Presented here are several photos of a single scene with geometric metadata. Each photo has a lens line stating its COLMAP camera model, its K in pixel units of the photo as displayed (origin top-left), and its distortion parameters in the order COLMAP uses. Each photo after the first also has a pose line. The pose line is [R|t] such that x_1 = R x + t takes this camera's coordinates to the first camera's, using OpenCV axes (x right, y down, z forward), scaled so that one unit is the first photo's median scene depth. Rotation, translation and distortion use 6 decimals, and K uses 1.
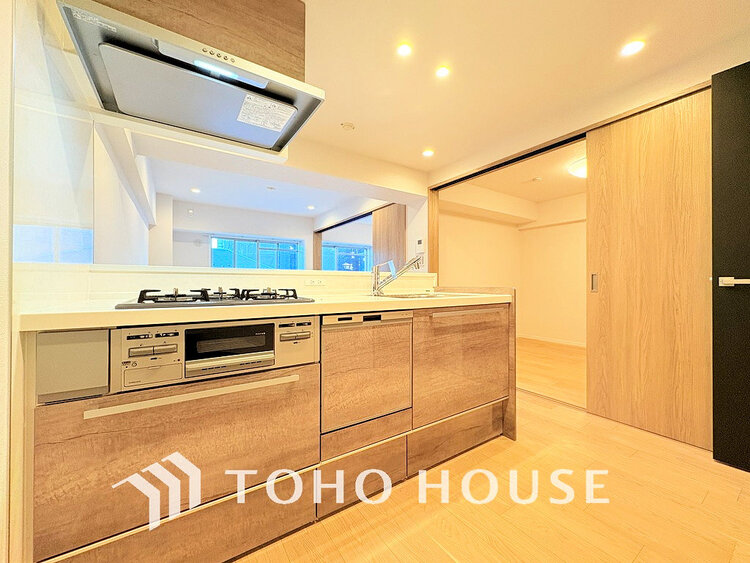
lens RADIAL K [[299.6, 0, 374.9], [0, 299.6, 282.1], [0, 0, 1]] dist [0.001068, -0.000547]
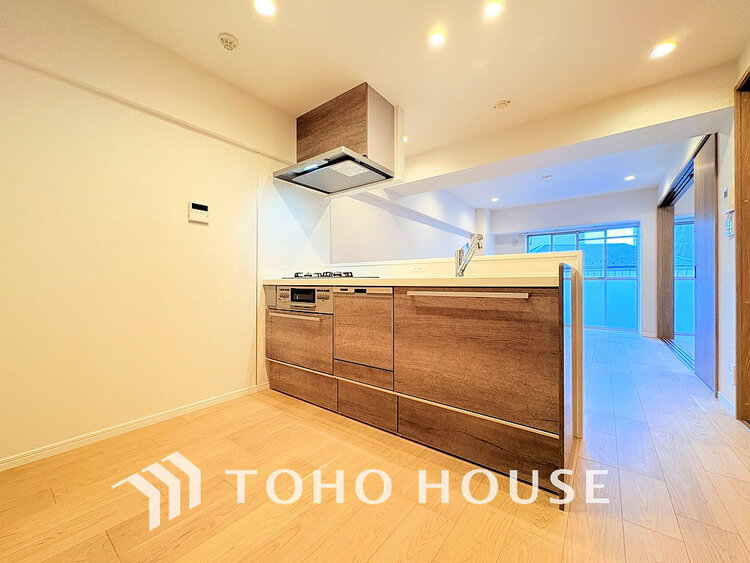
lens RADIAL K [[299.6, 0, 376.6], [0, 299.6, 281.9], [0, 0, 1]] dist [0.001068, -0.000547]
pose [[0.329370, -0.004292, -0.944191, 1.289392], [0.001343, 0.999991, -0.004077, 0.082986], [0.944200, 0.000075, 0.329372, 0.601349]]
